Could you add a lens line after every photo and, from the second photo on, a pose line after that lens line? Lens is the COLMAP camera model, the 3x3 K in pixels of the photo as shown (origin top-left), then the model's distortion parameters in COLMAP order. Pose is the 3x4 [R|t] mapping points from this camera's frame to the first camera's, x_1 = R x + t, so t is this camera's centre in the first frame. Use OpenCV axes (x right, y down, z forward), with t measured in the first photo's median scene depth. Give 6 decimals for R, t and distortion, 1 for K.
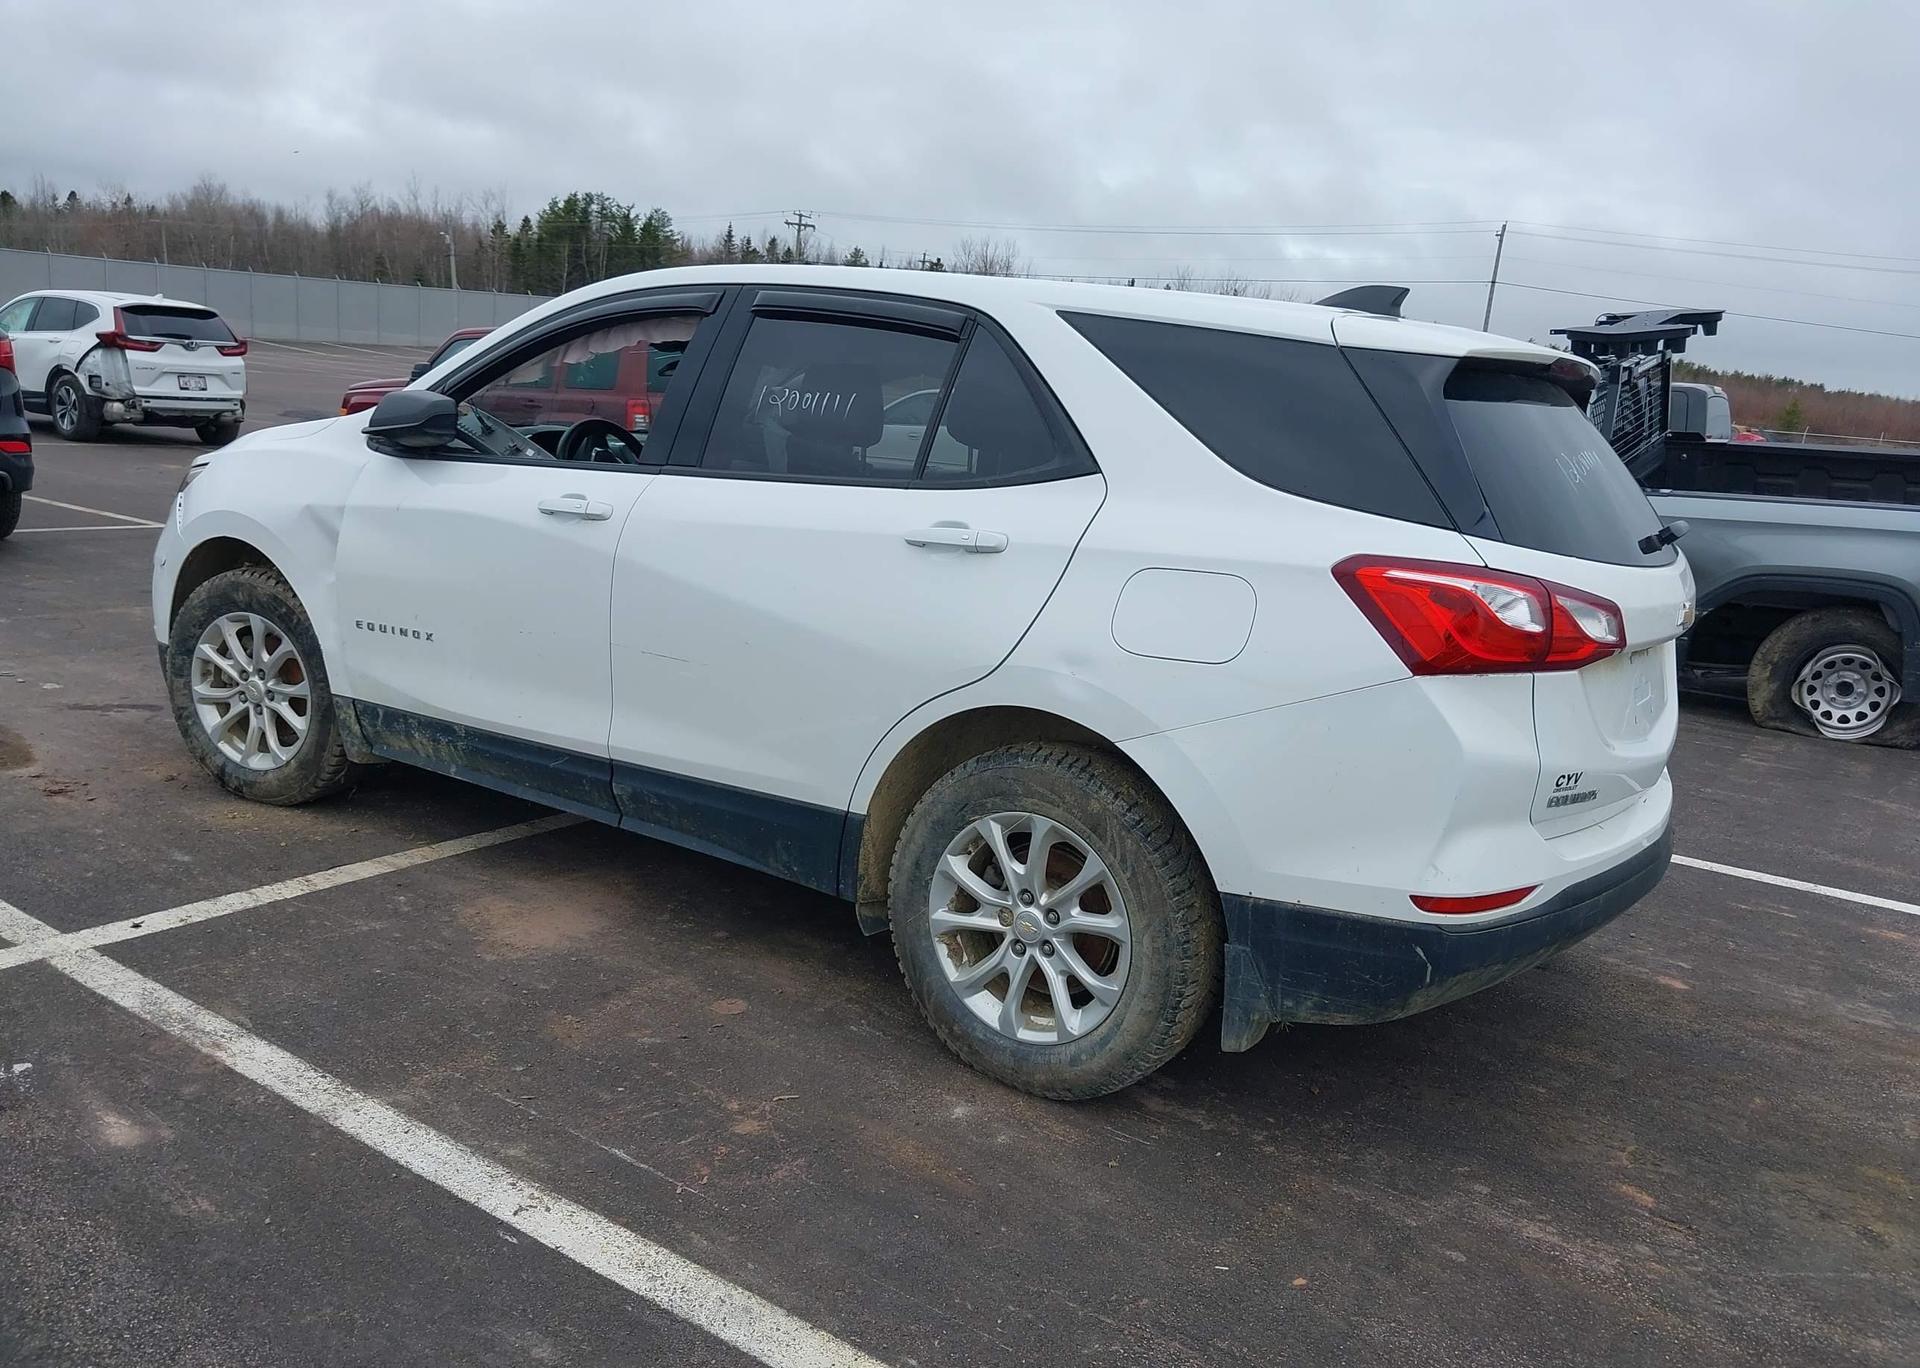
lens RADIAL K [[1484.4, 0, 949.9], [0, 1484.4, 678.8], [0, 0, 1]] dist [0.082947, -0.123415]
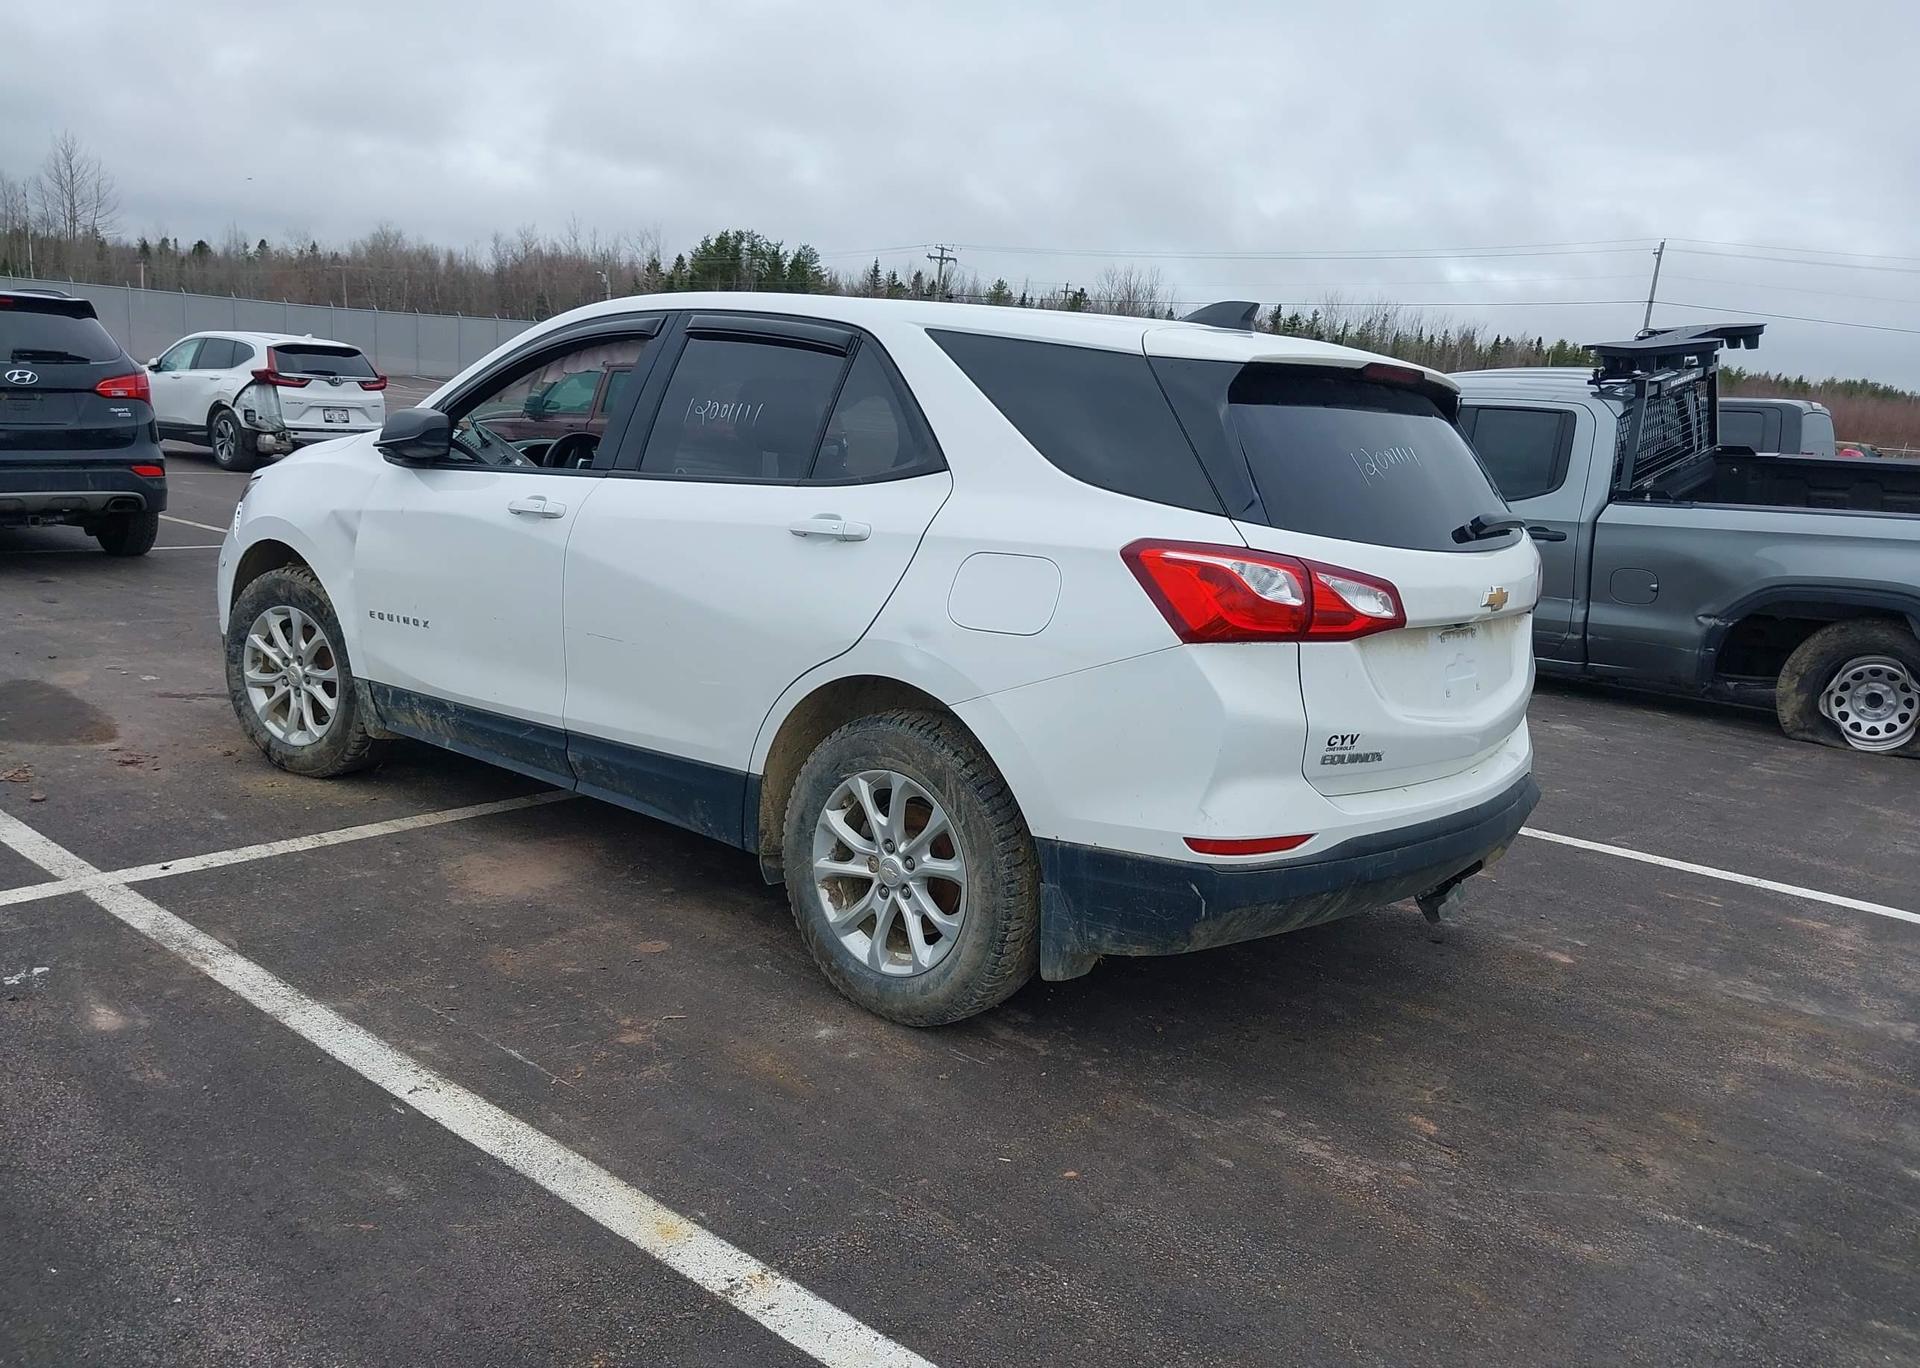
lens RADIAL K [[1484.4, 0, 949.9], [0, 1484.4, 678.8], [0, 0, 1]] dist [0.082947, -0.123415]
pose [[0.995286, 0.006832, -0.096739, 0.187242], [-0.008696, 0.999784, -0.018856, 0.037043], [0.096589, 0.019608, 0.995131, -0.108758]]
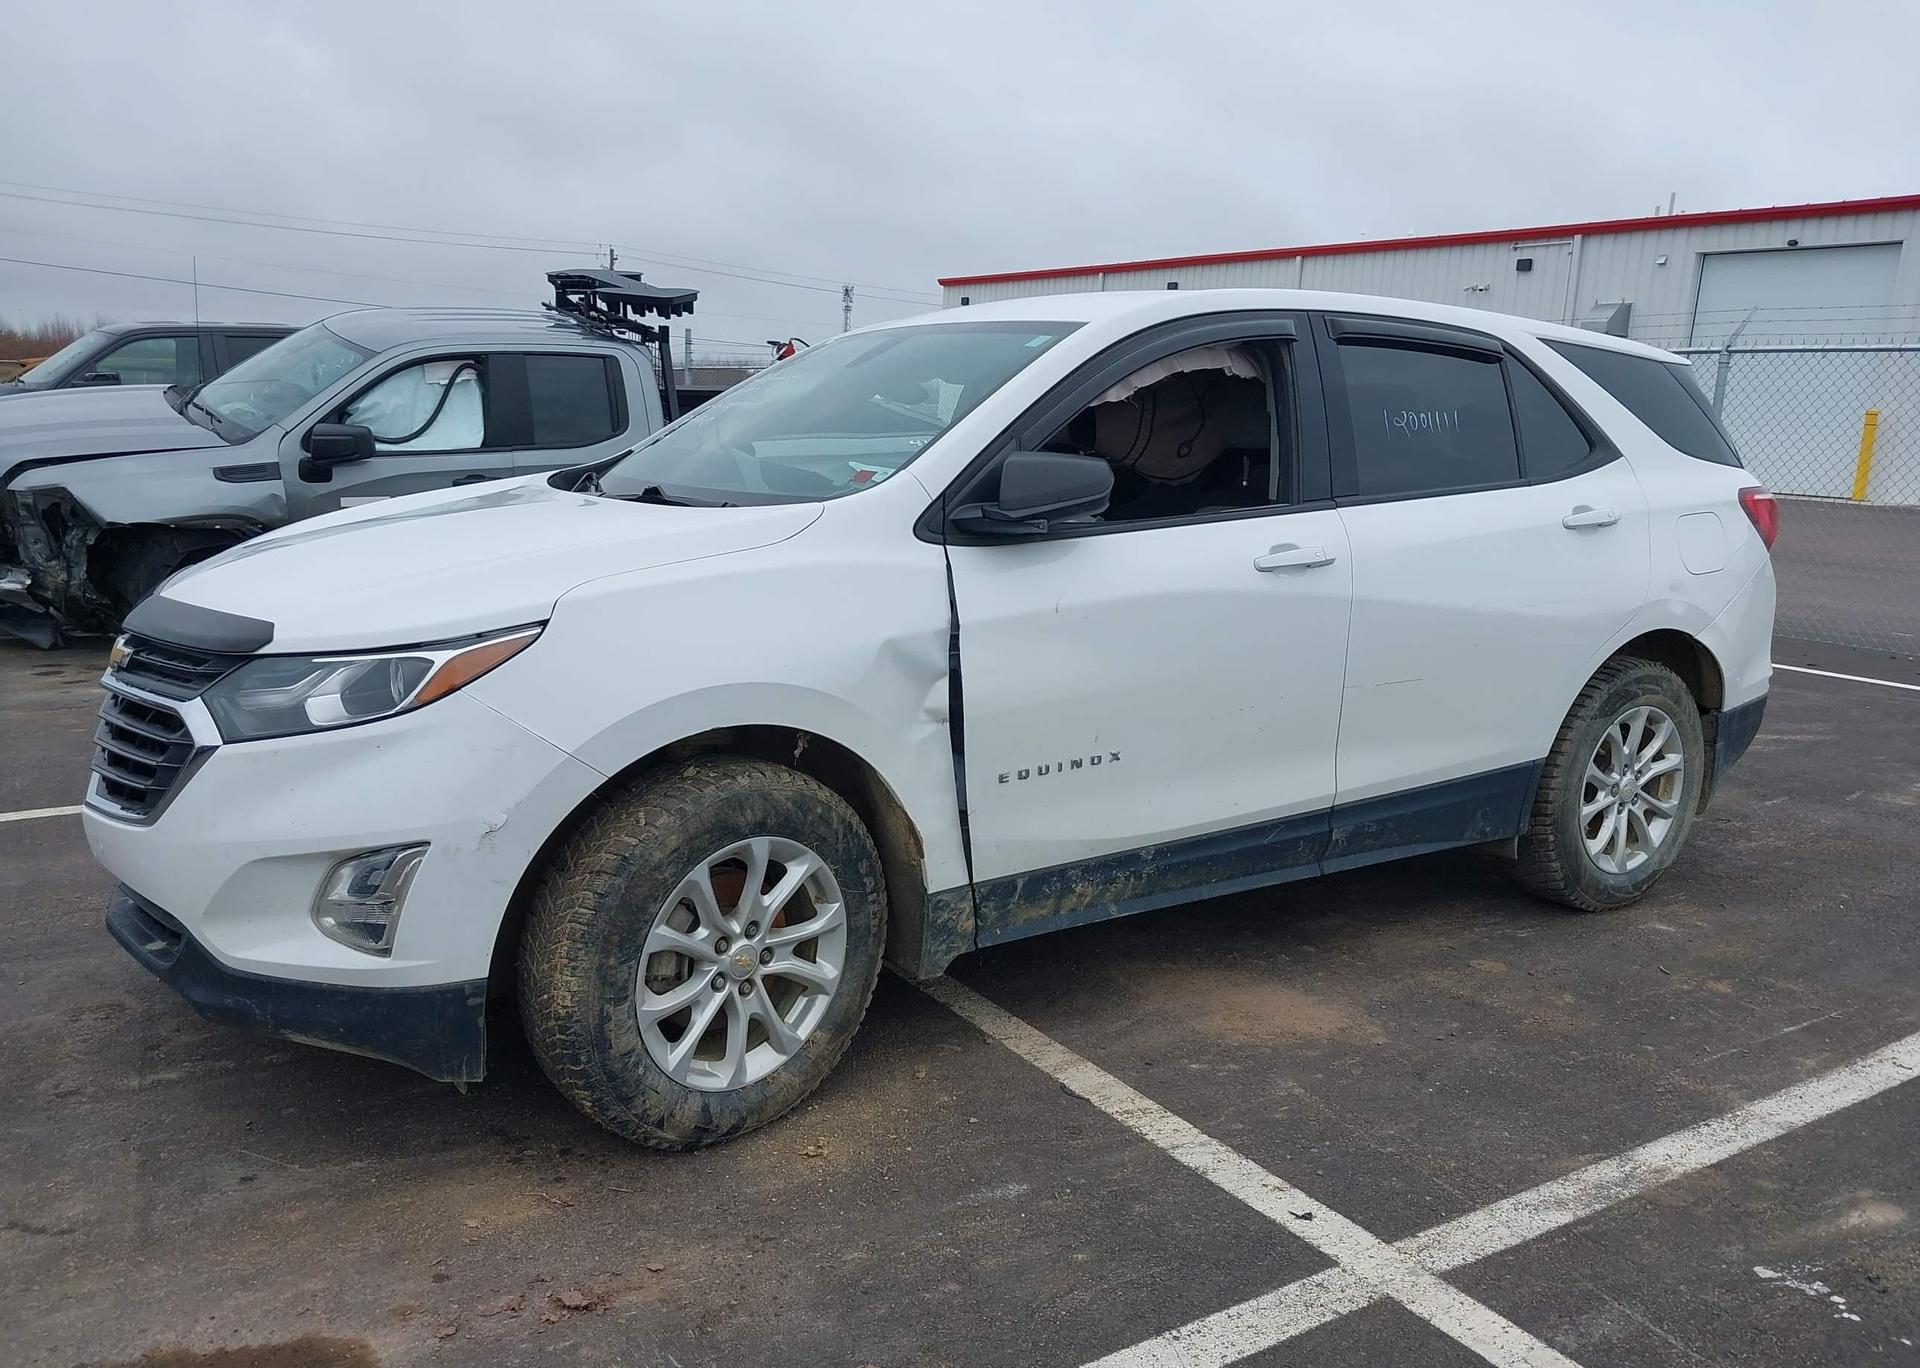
lens RADIAL K [[1484.4, 0, 949.9], [0, 1484.4, 678.8], [0, 0, 1]] dist [0.082947, -0.123415]
pose [[0.403086, -0.236661, 0.884032, -1.264896], [0.188939, 0.966694, 0.172640, -0.261294], [-0.895446, 0.097439, 0.434376, 0.860672]]
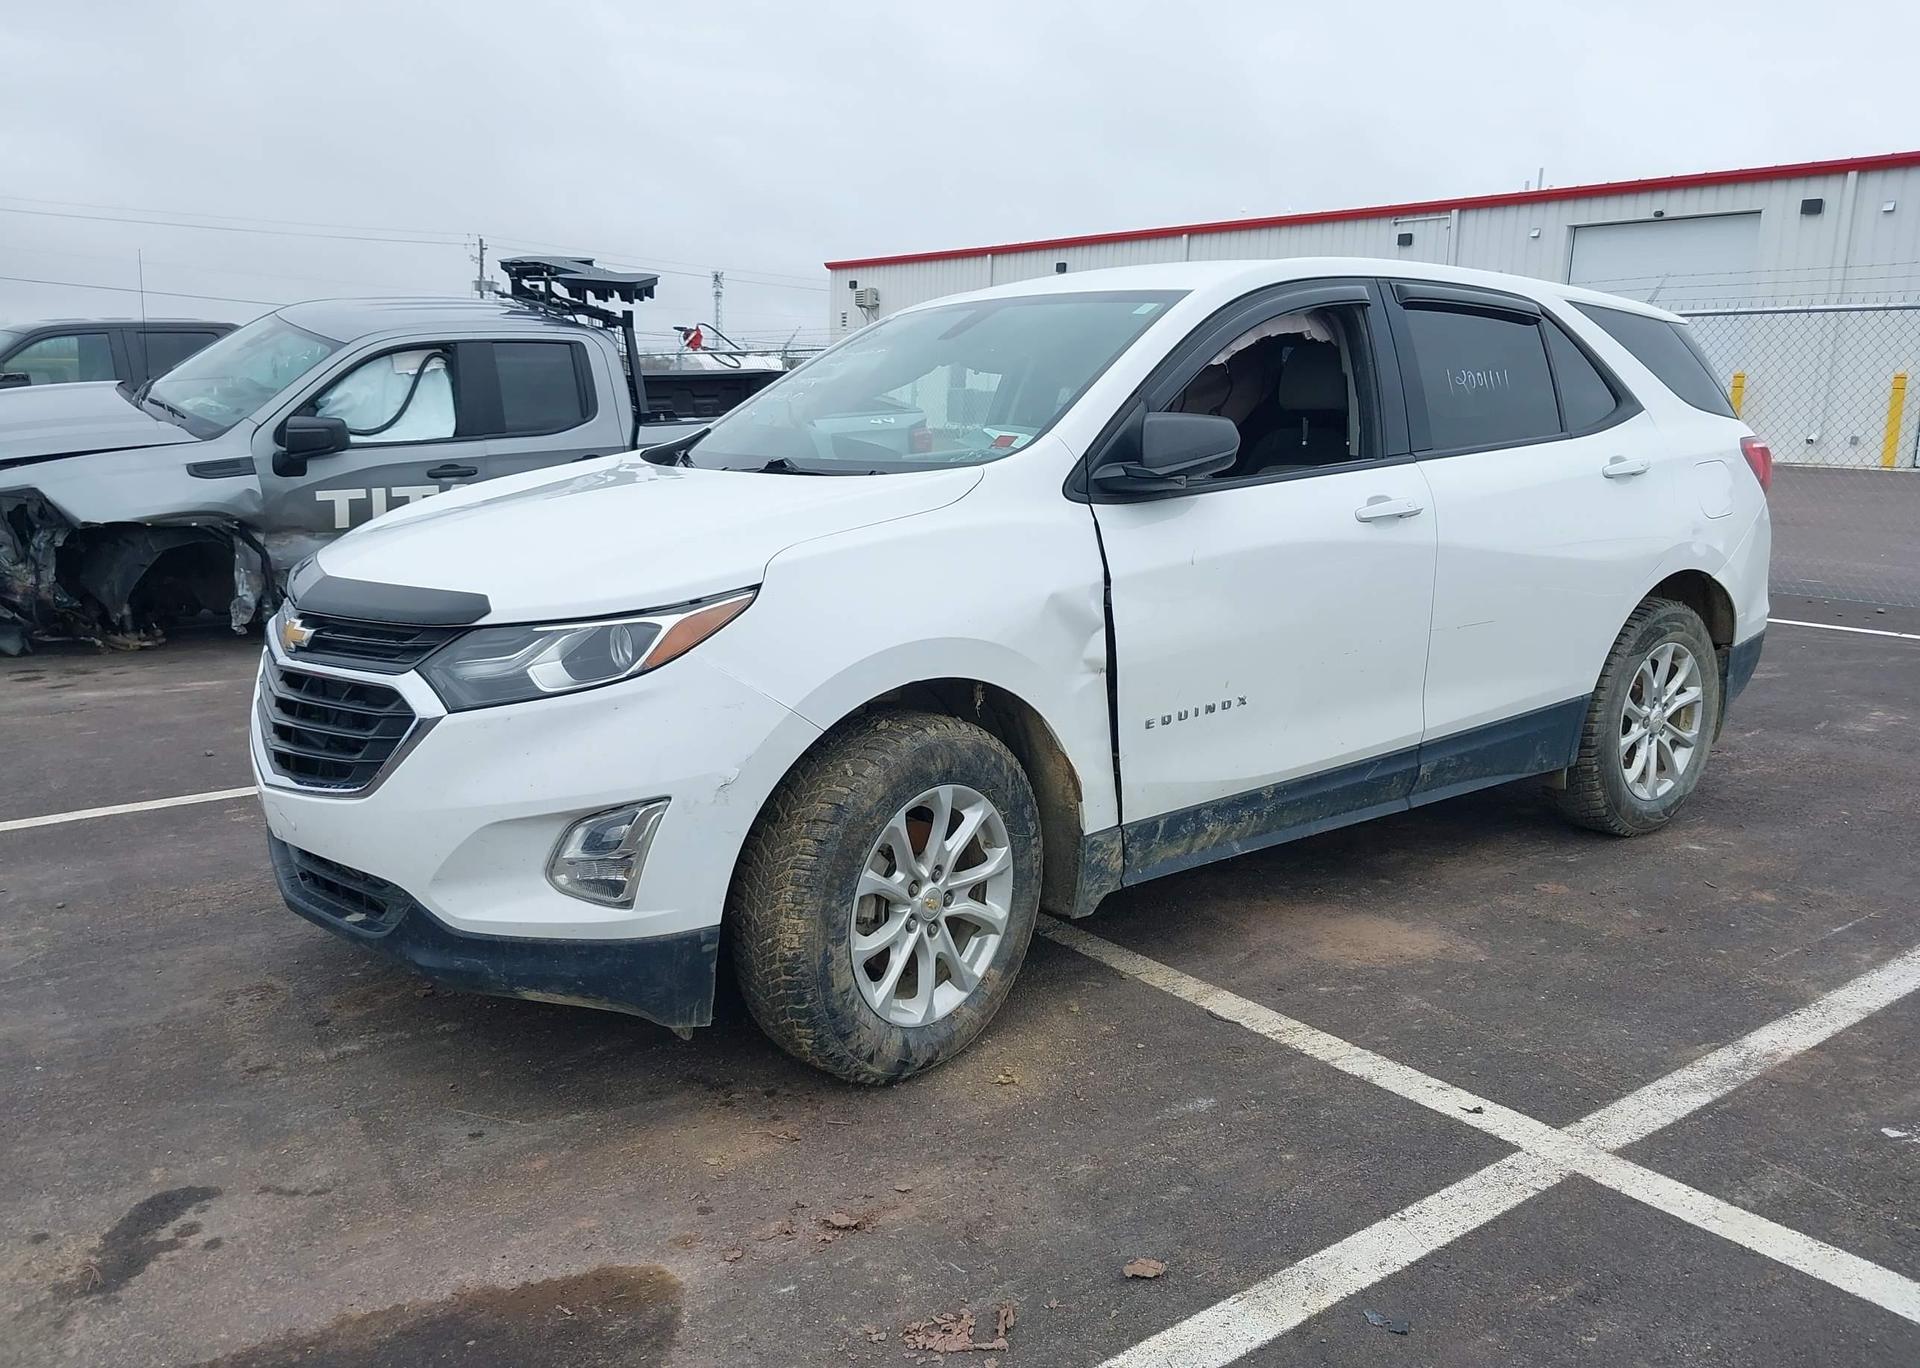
lens RADIAL K [[1484.4, 0, 949.9], [0, 1484.4, 678.8], [0, 0, 1]] dist [0.082947, -0.123415]
pose [[0.326658, -0.259369, 0.908858, -1.367659], [0.211209, 0.957323, 0.197289, -0.283453], [-0.921241, 0.127513, 0.367499, 0.991144]]
